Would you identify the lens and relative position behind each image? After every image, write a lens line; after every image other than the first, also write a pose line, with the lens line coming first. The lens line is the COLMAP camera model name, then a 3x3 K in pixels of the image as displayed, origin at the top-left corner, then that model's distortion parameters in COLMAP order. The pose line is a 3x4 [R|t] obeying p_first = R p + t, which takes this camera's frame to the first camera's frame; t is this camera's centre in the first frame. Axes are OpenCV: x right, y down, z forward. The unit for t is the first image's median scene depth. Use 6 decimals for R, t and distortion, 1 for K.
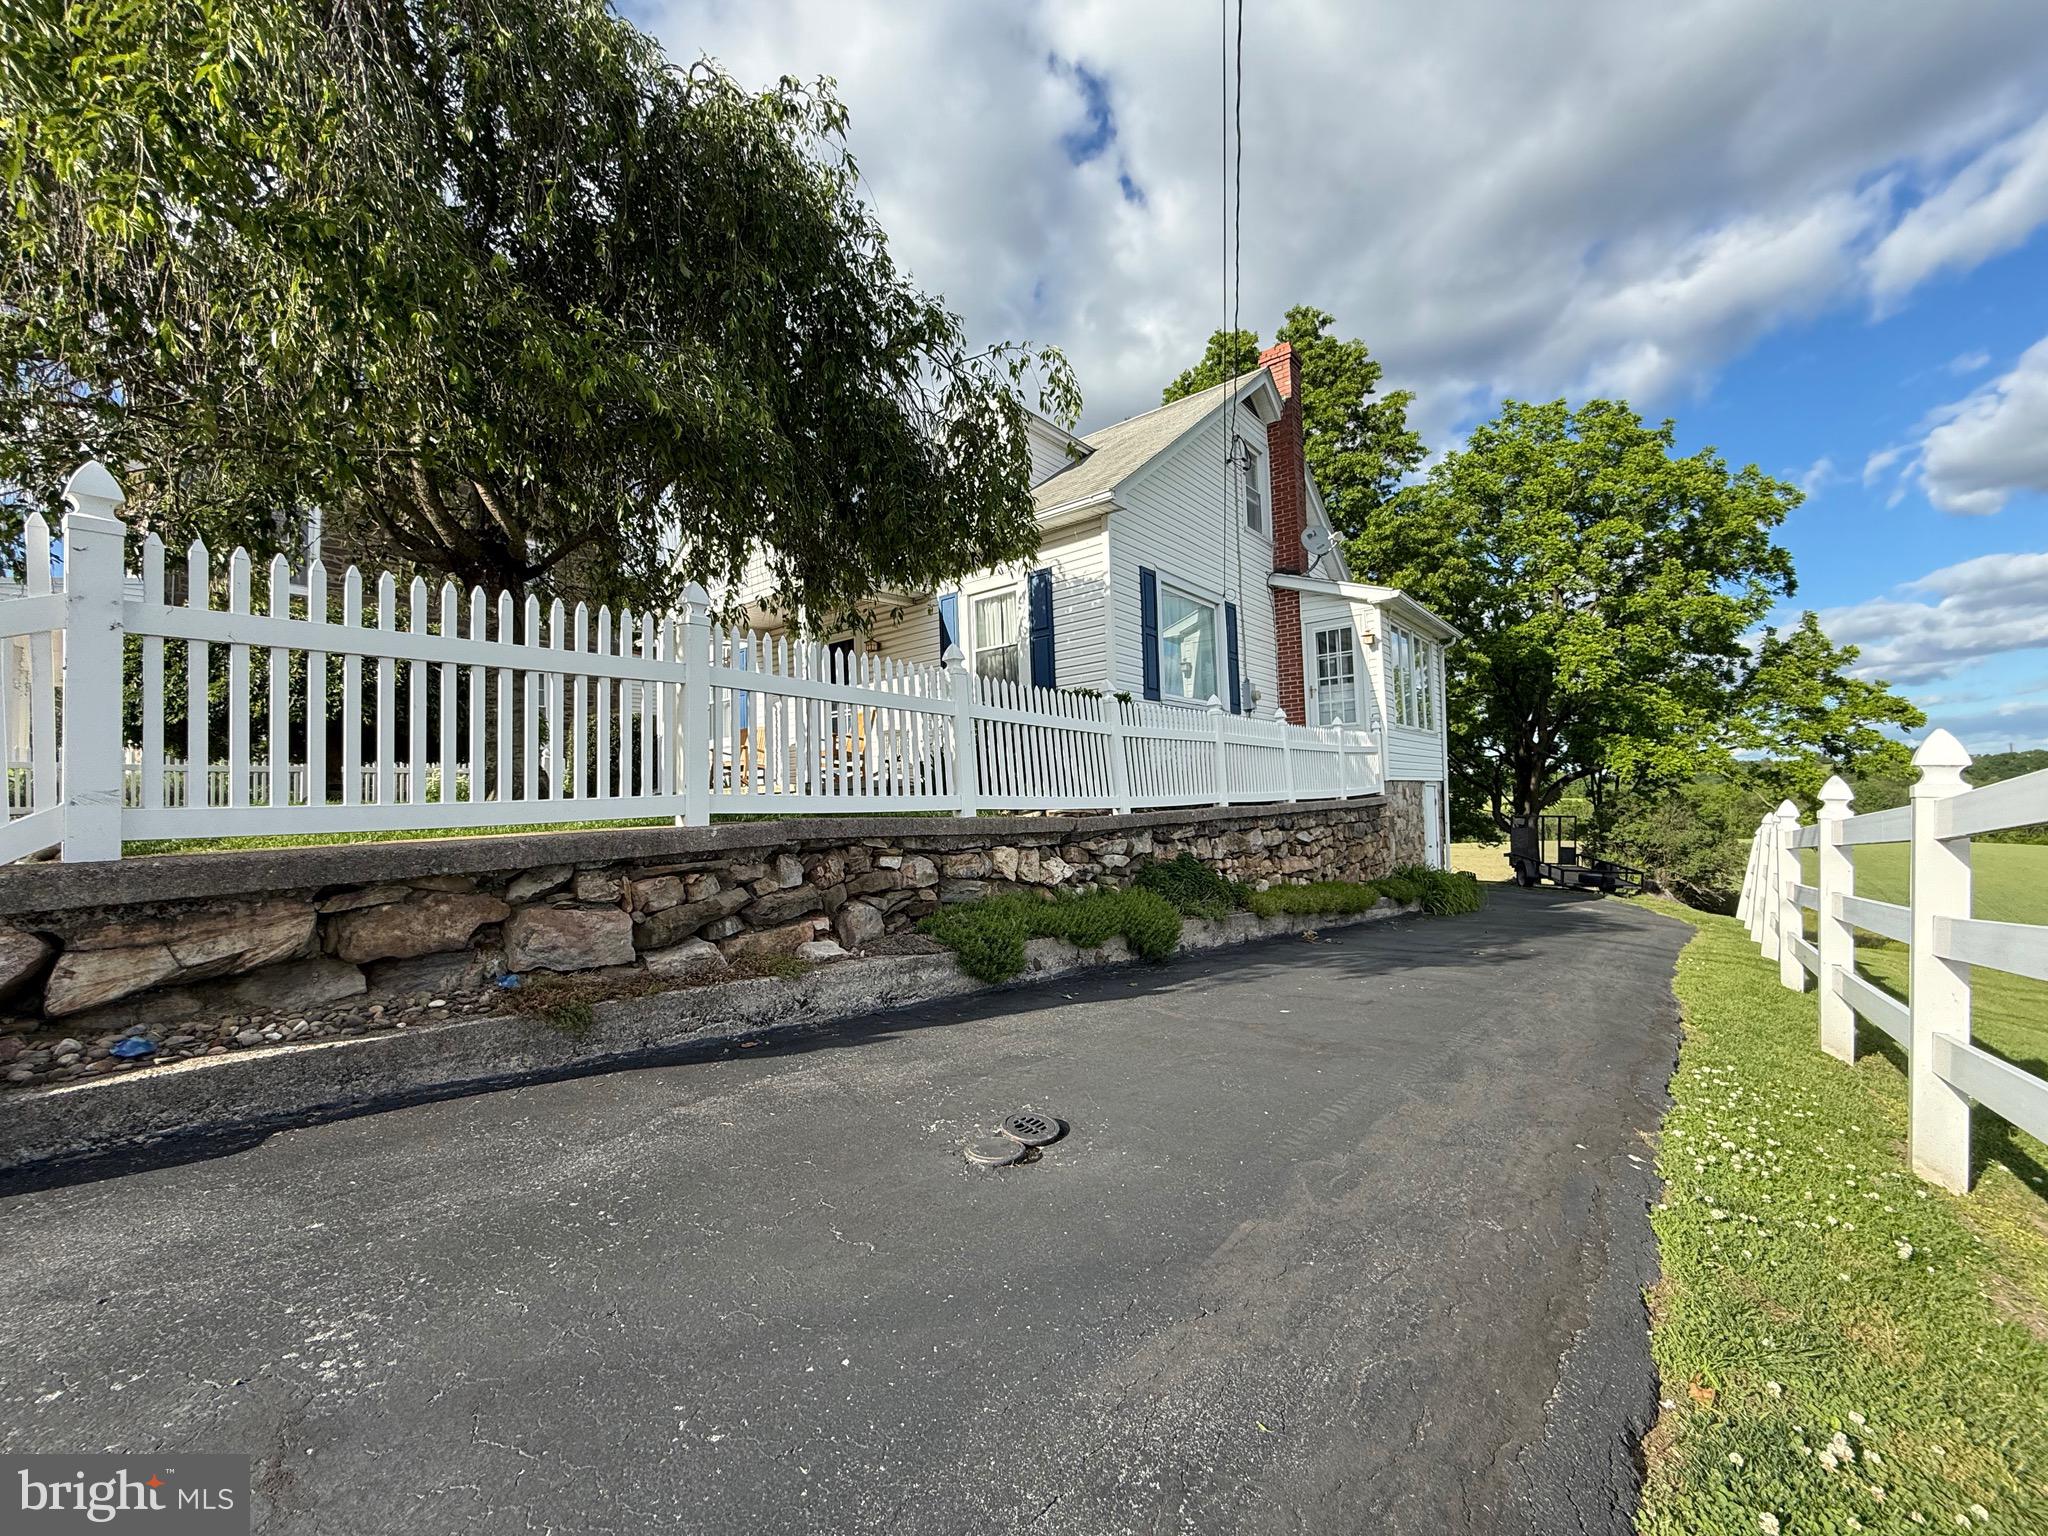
lens RADIAL K [[821.9, 0, 1024.0], [0, 821.9, 768.0], [0, 0, 1]] dist [-0.001359, -0.000038]
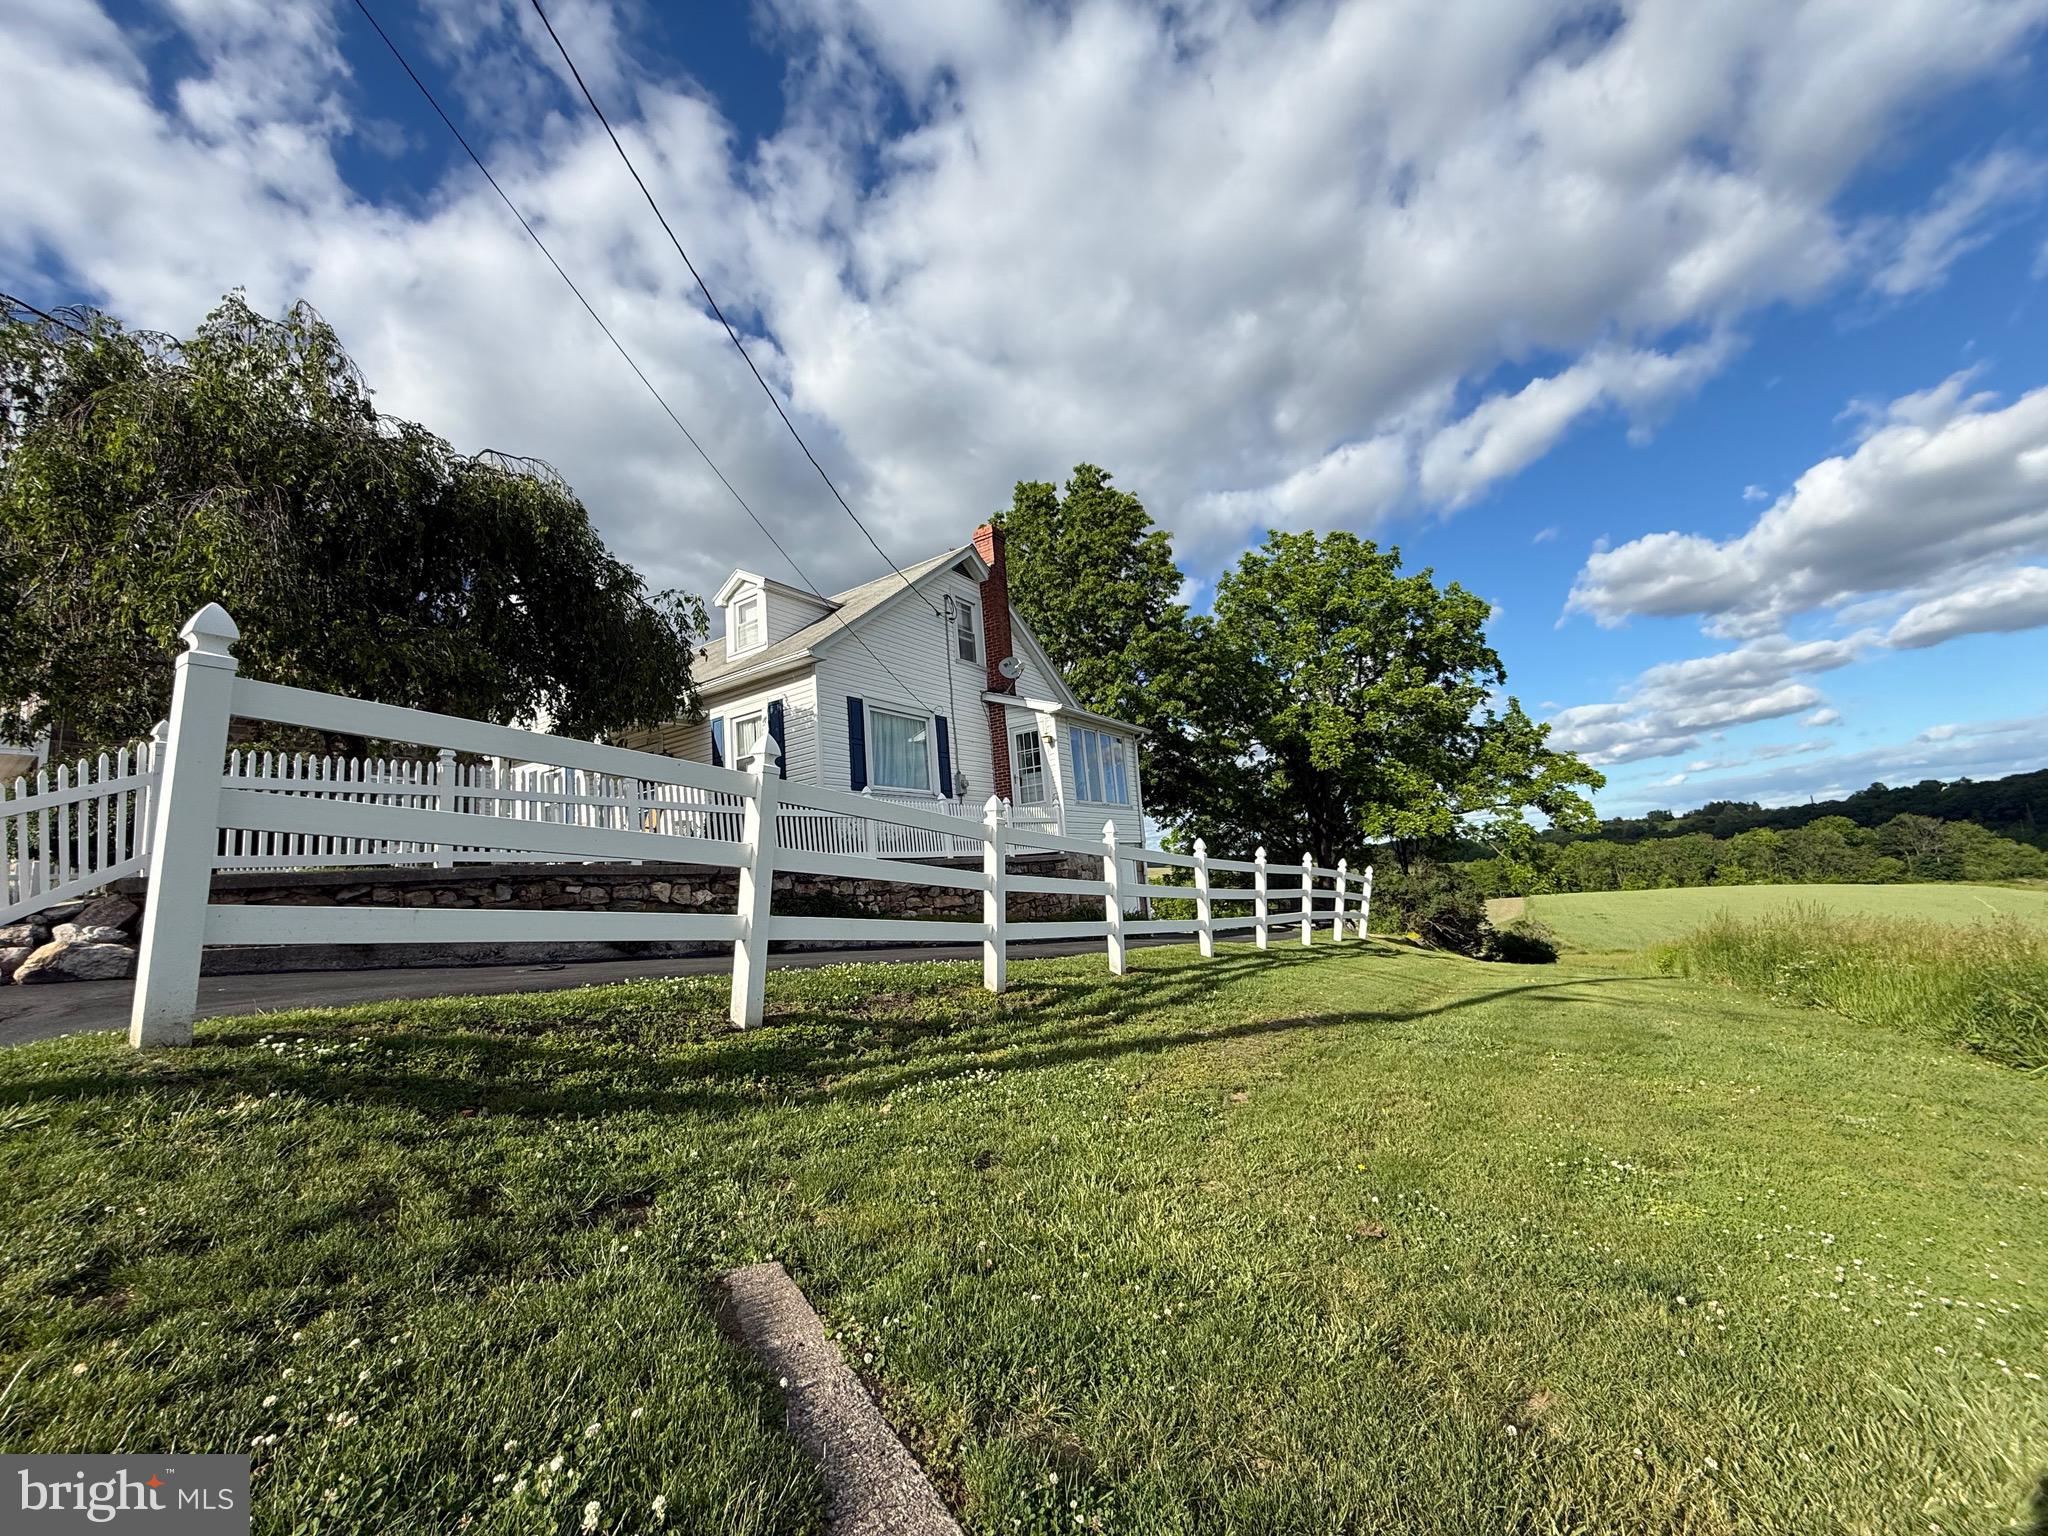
lens RADIAL K [[821.9, 0, 1024.0], [0, 821.9, 768.0], [0, 0, 1]] dist [-0.001359, -0.000038]
pose [[0.994745, -0.032174, 0.097192, 0.238497], [0.042227, 0.993762, -0.103214, 0.028438], [-0.093265, 0.106776, 0.989899, -0.329507]]
